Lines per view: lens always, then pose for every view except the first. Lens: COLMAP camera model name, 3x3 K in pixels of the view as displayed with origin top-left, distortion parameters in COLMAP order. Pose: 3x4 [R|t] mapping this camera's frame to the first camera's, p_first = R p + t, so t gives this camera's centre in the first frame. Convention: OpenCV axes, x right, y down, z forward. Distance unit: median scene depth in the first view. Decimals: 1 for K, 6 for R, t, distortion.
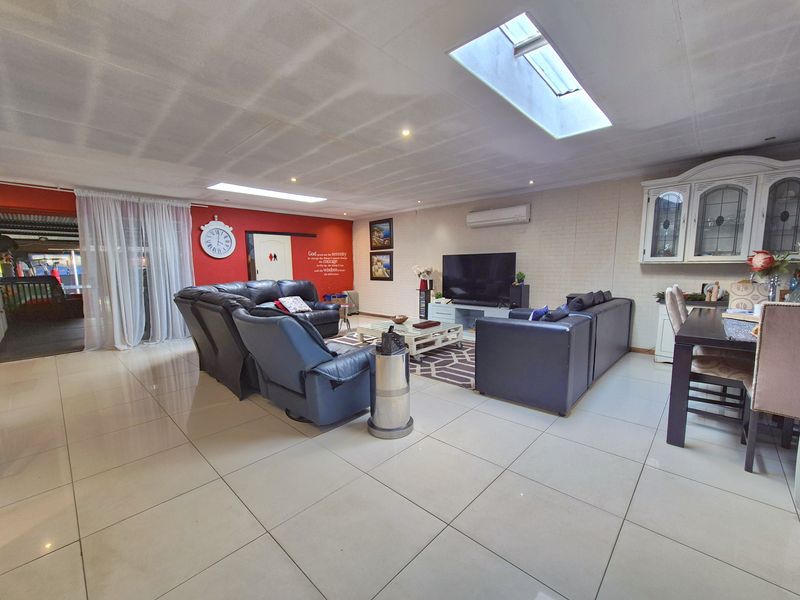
lens RADIAL K [[330.3, 0, 401.2], [0, 330.3, 303.1], [0, 0, 1]] dist [0.003313, 0.000429]
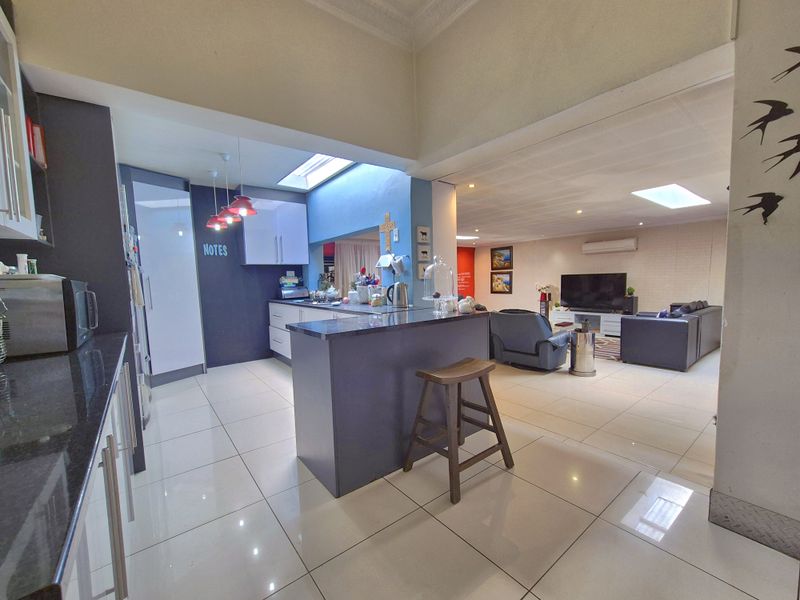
lens RADIAL K [[330.3, 0, 400.7], [0, 330.3, 302.4], [0, 0, 1]] dist [0.003313, 0.000429]
pose [[0.987713, -0.002568, -0.156255, -0.305622], [-0.003538, 0.999241, -0.038787, 0.021207], [0.156236, 0.038863, 0.986955, -0.415691]]
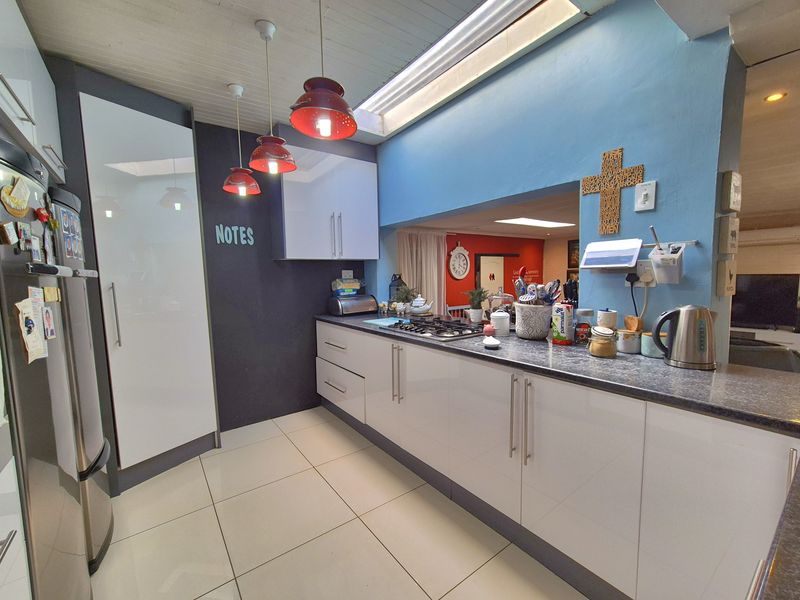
lens RADIAL K [[330.3, 0, 393.0], [0, 330.3, 299.3], [0, 0, 1]] dist [0.003313, 0.000429]
pose [[0.982905, 0.006600, -0.183998, -0.552903], [-0.012860, 0.999378, -0.032849, -0.028260], [0.183666, 0.034654, 0.982378, -0.133376]]
